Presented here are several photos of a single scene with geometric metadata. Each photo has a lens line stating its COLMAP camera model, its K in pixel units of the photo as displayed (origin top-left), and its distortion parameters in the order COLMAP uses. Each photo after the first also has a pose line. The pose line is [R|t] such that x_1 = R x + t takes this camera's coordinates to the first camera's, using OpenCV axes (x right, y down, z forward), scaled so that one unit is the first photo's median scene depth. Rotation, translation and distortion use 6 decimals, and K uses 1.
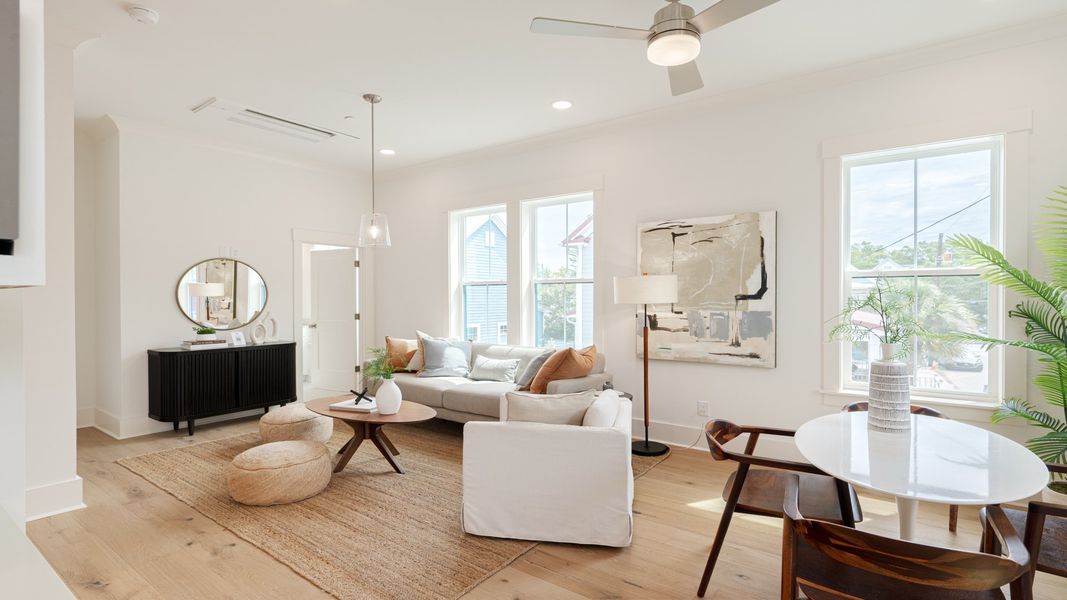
lens RADIAL K [[509.2, 0, 533.5], [0, 509.2, 300.0], [0, 0, 1]] dist [0.000139, 0.000084]
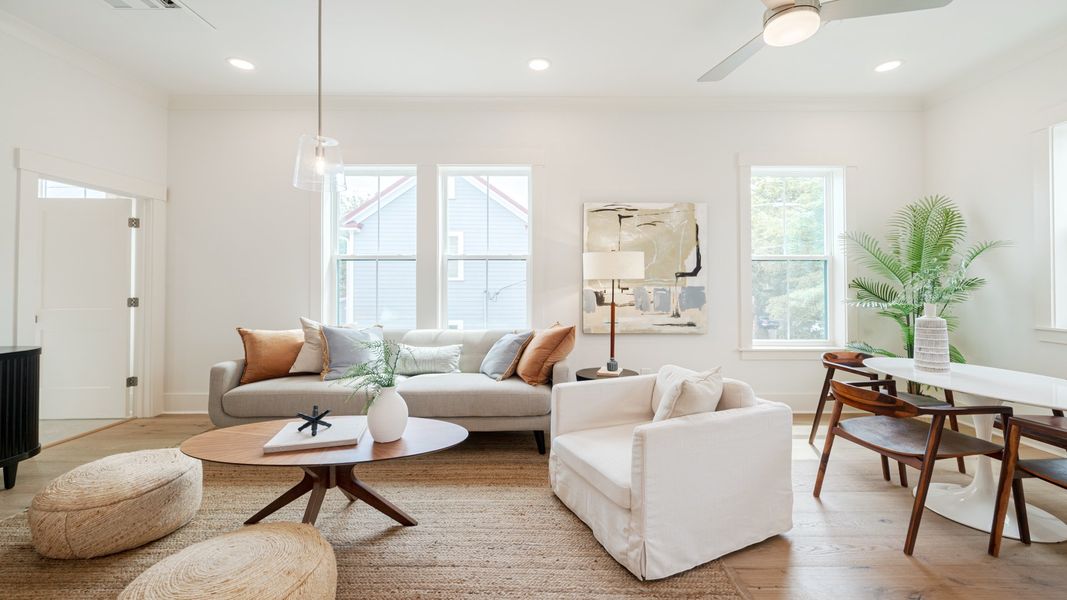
lens RADIAL K [[428.0, 0, 548.4], [0, 428.0, 280.1], [0, 0, 1]] dist [0.001293, 0.000283]
pose [[0.804024, 0.009913, 0.594514, -0.396935], [0.000947, 0.999838, -0.017952, 0.023381], [-0.594596, 0.014997, 0.803885, 0.376766]]
